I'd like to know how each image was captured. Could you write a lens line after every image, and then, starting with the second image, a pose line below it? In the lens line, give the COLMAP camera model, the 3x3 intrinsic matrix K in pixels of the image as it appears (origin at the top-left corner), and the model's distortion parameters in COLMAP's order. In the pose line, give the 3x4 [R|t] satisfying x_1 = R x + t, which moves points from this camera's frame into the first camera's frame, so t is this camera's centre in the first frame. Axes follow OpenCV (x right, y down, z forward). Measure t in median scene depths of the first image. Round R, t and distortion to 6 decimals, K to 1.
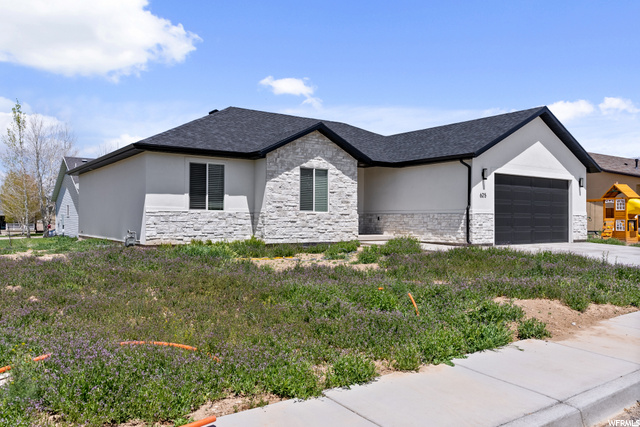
lens RADIAL K [[497.5, 0, 321.5], [0, 497.5, 213.1], [0, 0, 1]] dist [-0.005560, 0.000822]
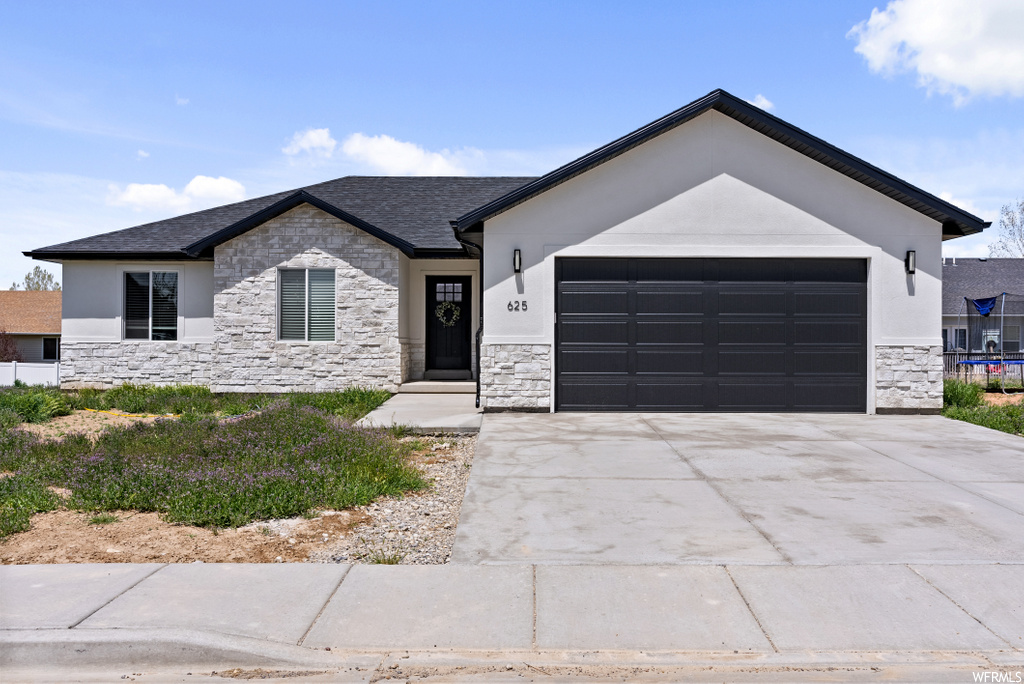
lens RADIAL K [[796.0, 0, 512.8], [0, 796.0, 342.4], [0, 0, 1]] dist [-0.005560, 0.000822]
pose [[0.819499, -0.003711, -0.573068, 0.744664], [0.006656, 0.999973, 0.003043, -0.002739], [0.573041, -0.006308, 0.819502, 0.366176]]
